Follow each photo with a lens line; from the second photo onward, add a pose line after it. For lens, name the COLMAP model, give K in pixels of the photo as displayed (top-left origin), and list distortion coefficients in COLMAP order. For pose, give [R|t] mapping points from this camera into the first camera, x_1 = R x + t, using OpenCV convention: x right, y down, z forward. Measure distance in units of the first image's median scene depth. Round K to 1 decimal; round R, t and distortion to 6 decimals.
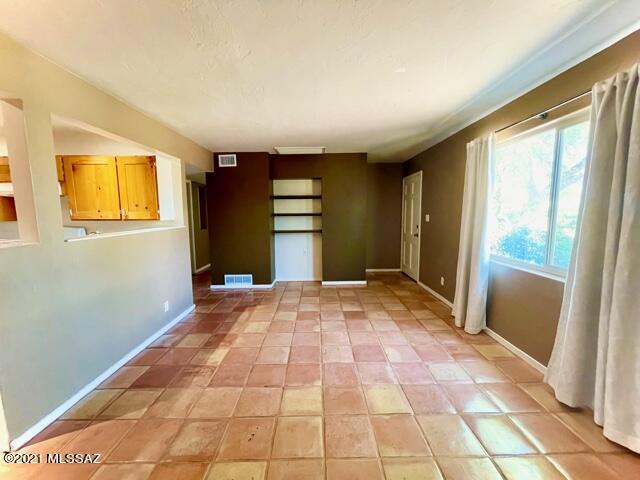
lens RADIAL K [[257.5, 0, 320.0], [0, 257.5, 240.8], [0, 0, 1]] dist [-0.003909, 0.000631]
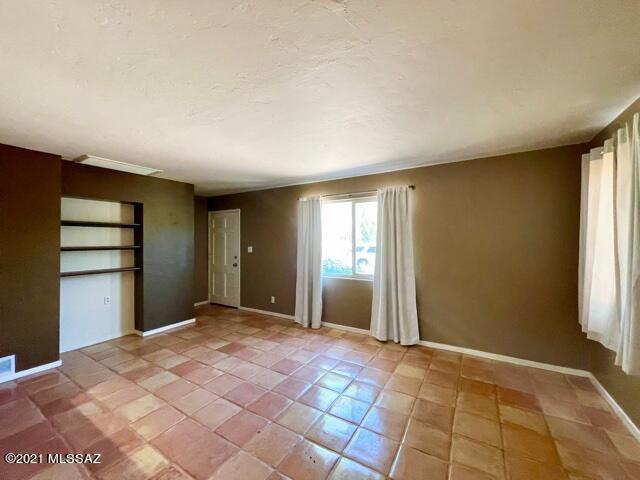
lens RADIAL K [[257.5, 0, 318.3], [0, 257.5, 242.9], [0, 0, 1]] dist [-0.003909, 0.000631]
pose [[0.530843, 0.001728, 0.847468, -0.566645], [0.090742, 0.994133, -0.058866, -0.028929], [-0.842598, 0.108150, 0.527572, 0.158952]]
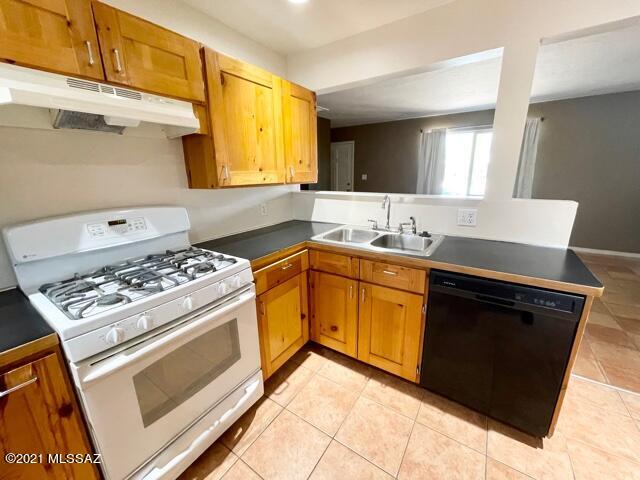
lens RADIAL K [[257.5, 0, 319.4], [0, 257.5, 240.4], [0, 0, 1]] dist [-0.003909, 0.000631]
pose [[0.564717, -0.213813, 0.797106, -1.251922], [0.107037, 0.976674, 0.186148, -0.052108], [-0.818314, -0.019801, 0.574430, 0.535616]]
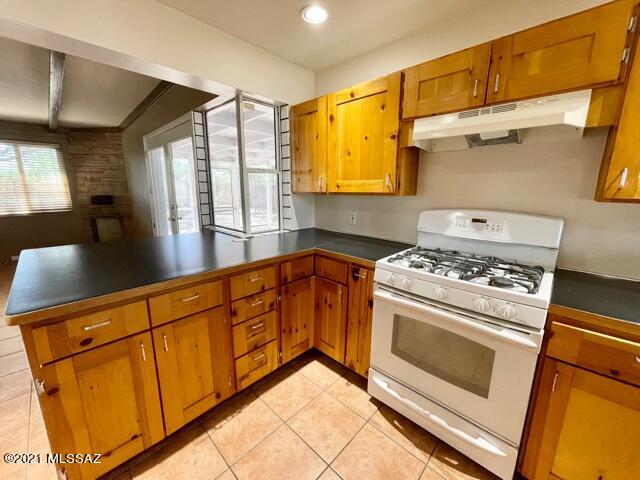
lens RADIAL K [[257.5, 0, 318.4], [0, 257.5, 239.9], [0, 0, 1]] dist [-0.003909, 0.000631]
pose [[0.715438, 0.154288, -0.681427, -0.976716], [-0.091253, 0.987593, 0.127802, -0.036487], [0.692691, -0.029252, 0.720641, 0.471230]]
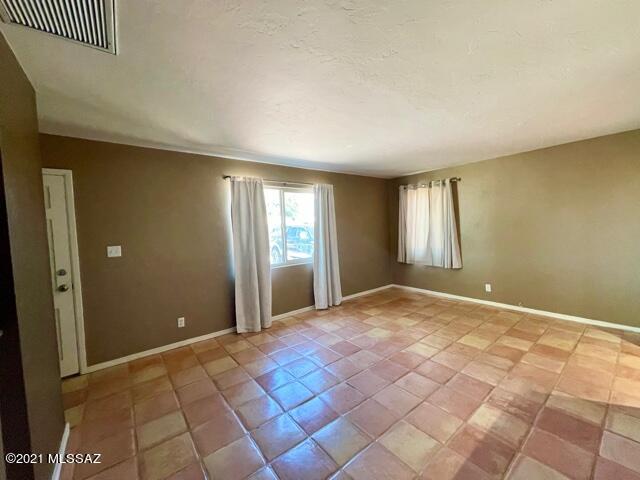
lens RADIAL K [[257.5, 0, 319.2], [0, 257.5, 241.5], [0, 0, 1]] dist [-0.003909, 0.000631]
pose [[-0.606381, -0.007575, 0.795138, -0.537575], [0.135169, 0.984420, 0.112460, -0.159184], [-0.783601, 0.175672, -0.595910, 1.347466]]
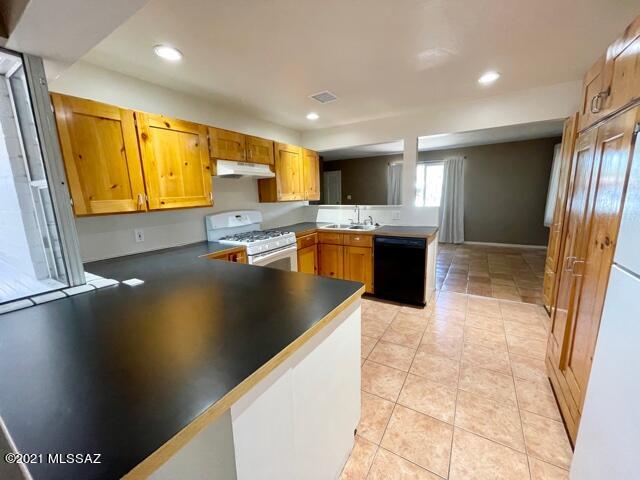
lens RADIAL K [[257.5, 0, 319.0], [0, 257.5, 239.6], [0, 0, 1]] dist [-0.003909, 0.000631]
pose [[0.531788, -0.156049, 0.832376, -1.757716], [0.119576, 0.986866, 0.108617, -0.020584], [-0.838393, 0.041771, 0.543463, 0.266704]]
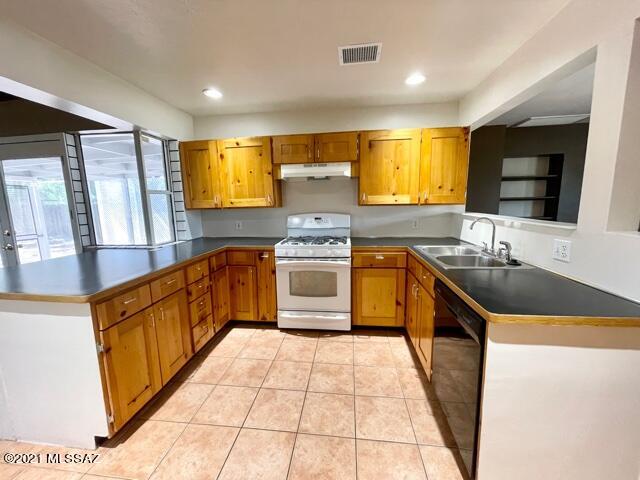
lens RADIAL K [[257.5, 0, 318.7], [0, 257.5, 240.9], [0, 0, 1]] dist [-0.003909, 0.000631]
pose [[0.991981, 0.007119, -0.126188, -0.974636], [-0.001805, 0.999108, 0.042180, 0.004581], [0.126376, -0.041614, 0.991109, 0.094747]]
